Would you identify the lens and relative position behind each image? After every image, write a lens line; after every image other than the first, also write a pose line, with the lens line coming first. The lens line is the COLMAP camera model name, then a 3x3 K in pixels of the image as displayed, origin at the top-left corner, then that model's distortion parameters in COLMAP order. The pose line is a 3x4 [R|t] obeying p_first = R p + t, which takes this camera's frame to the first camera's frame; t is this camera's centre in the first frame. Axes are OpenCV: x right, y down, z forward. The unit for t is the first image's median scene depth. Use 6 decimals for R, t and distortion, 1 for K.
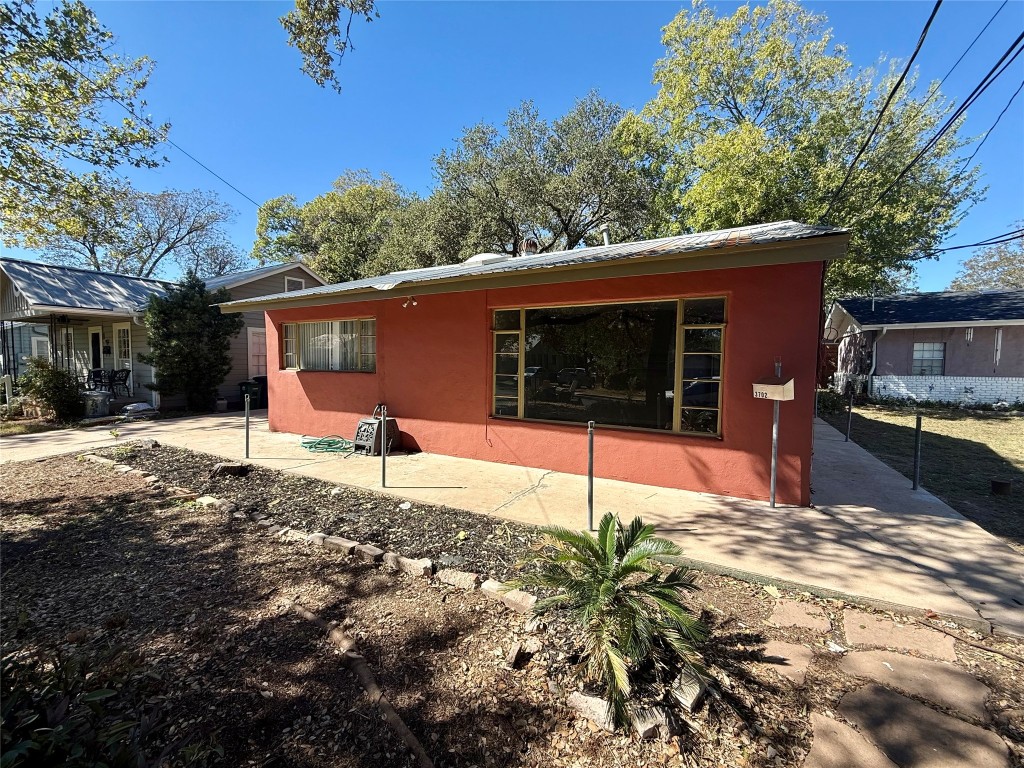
lens RADIAL K [[406.0, 0, 512.2], [0, 406.0, 383.1], [0, 0, 1]] dist [-0.000833, -0.000048]
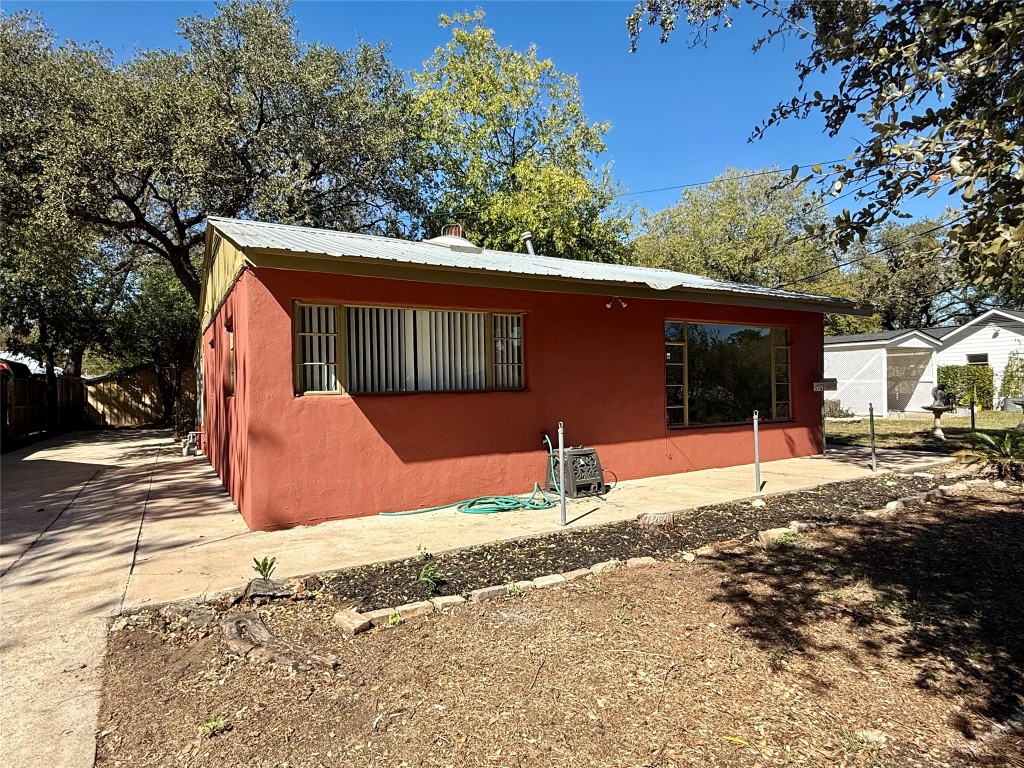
lens RADIAL K [[568.0, 0, 513.4], [0, 568.0, 384.5], [0, 0, 1]] dist [-0.003423, -0.000152]
pose [[0.521205, -0.013619, 0.853323, -1.083903], [0.073256, 0.996896, -0.028834, -0.008299], [-0.850282, 0.077540, 0.520585, 0.451575]]
